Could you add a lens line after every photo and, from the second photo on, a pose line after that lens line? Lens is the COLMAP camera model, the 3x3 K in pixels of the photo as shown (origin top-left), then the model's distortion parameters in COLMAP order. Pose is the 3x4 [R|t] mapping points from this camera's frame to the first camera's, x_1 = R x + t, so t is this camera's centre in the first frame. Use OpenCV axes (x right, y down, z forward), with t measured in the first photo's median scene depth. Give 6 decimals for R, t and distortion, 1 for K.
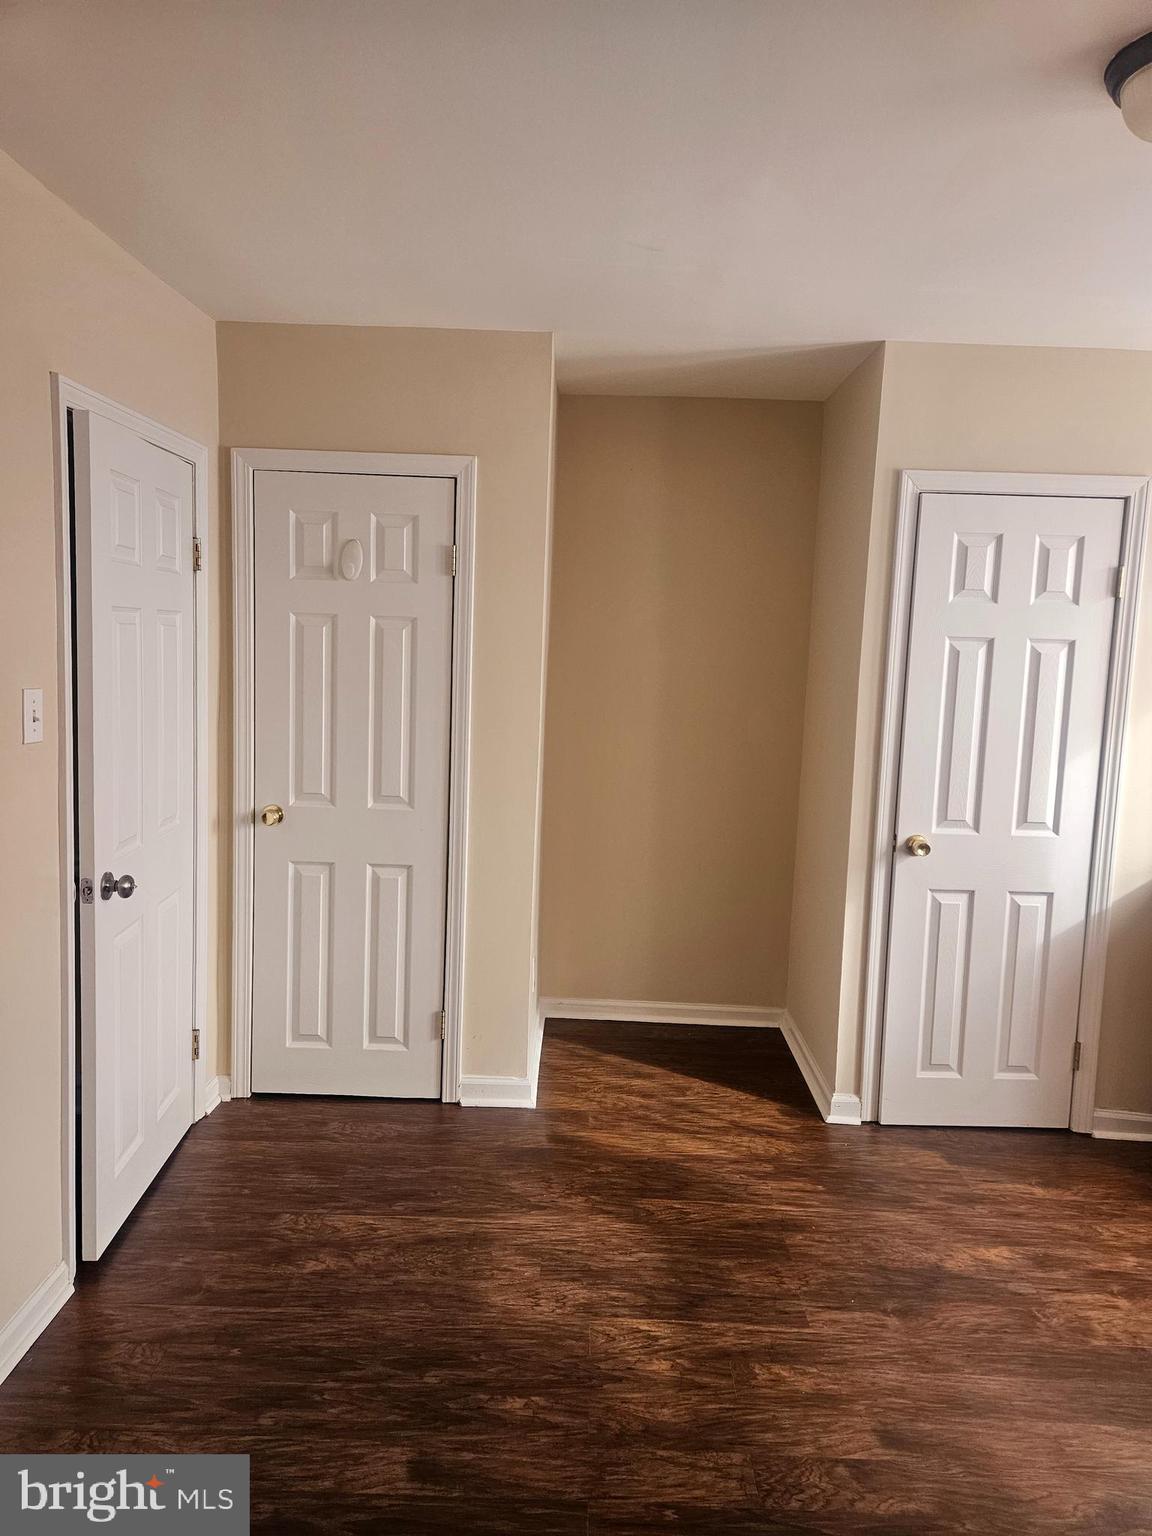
lens RADIAL K [[1030.0, 0, 582.0], [0, 1030.0, 755.5], [0, 0, 1]] dist [0.081786, -0.073985]
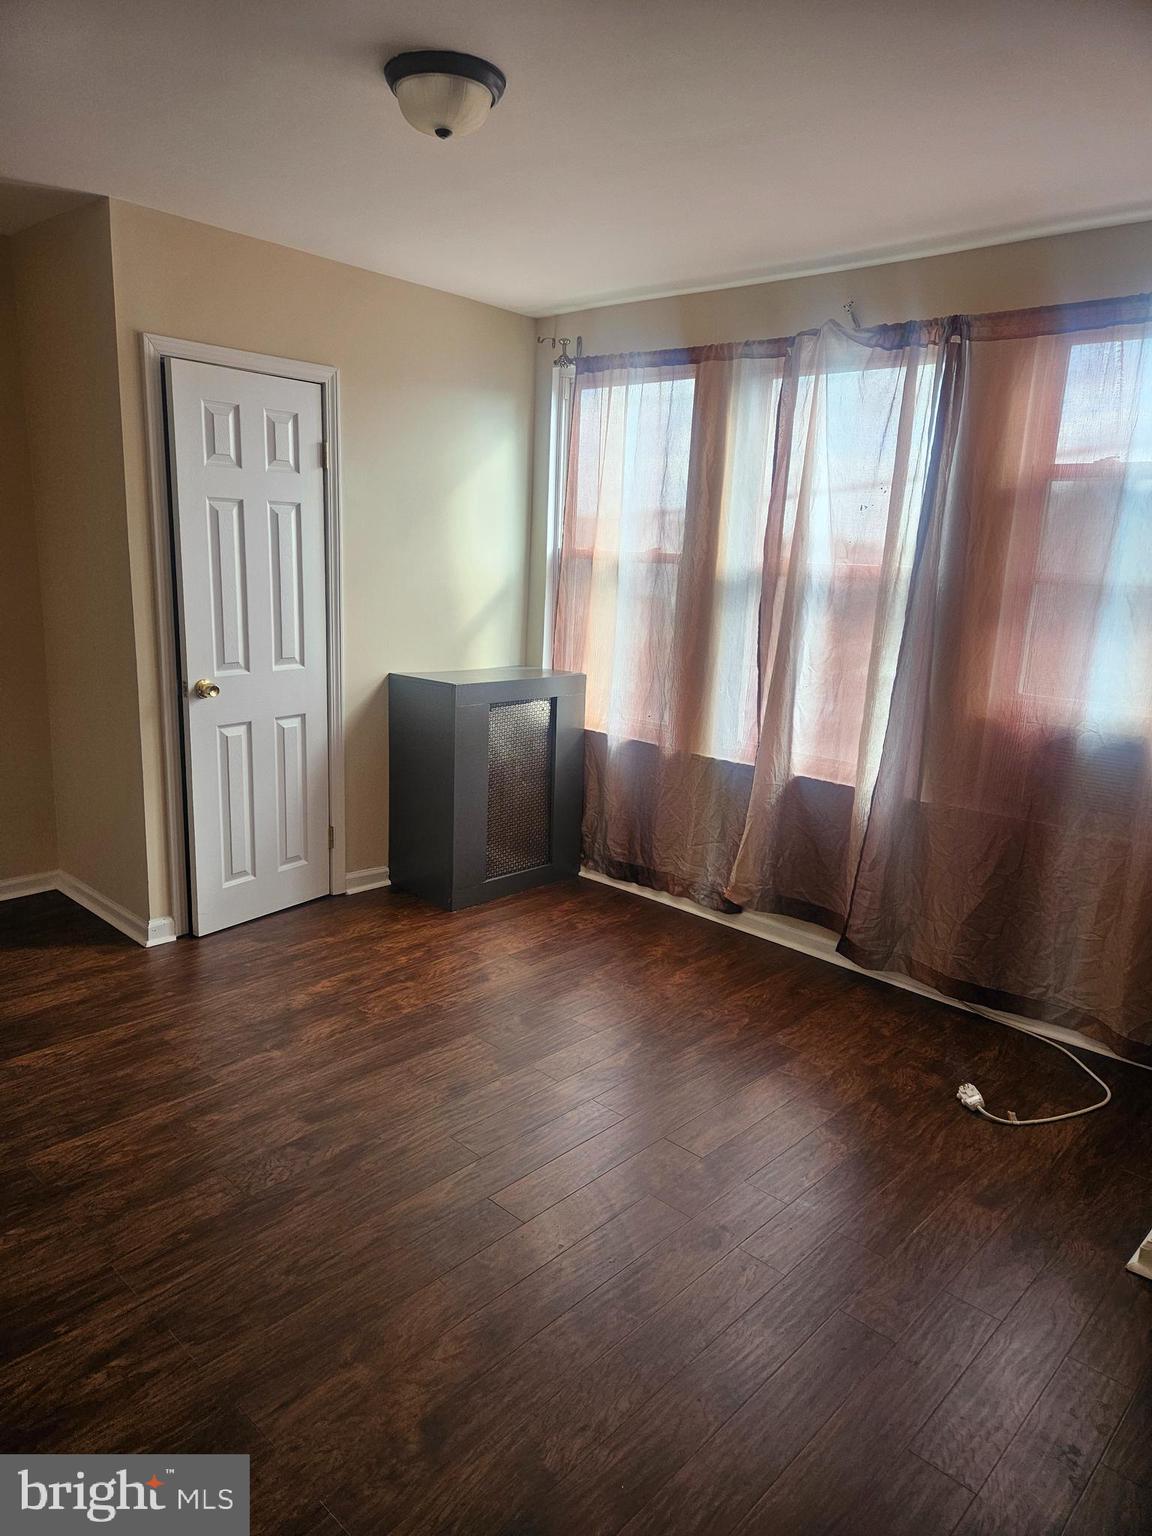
lens RADIAL K [[1030.0, 0, 575.1], [0, 1030.0, 785.8], [0, 0, 1]] dist [0.081786, -0.073985]
pose [[0.669959, -0.183660, 0.719321, -0.261241], [0.065024, 0.979709, 0.189582, 0.002947], [-0.739545, -0.080240, 0.668308, -0.074658]]
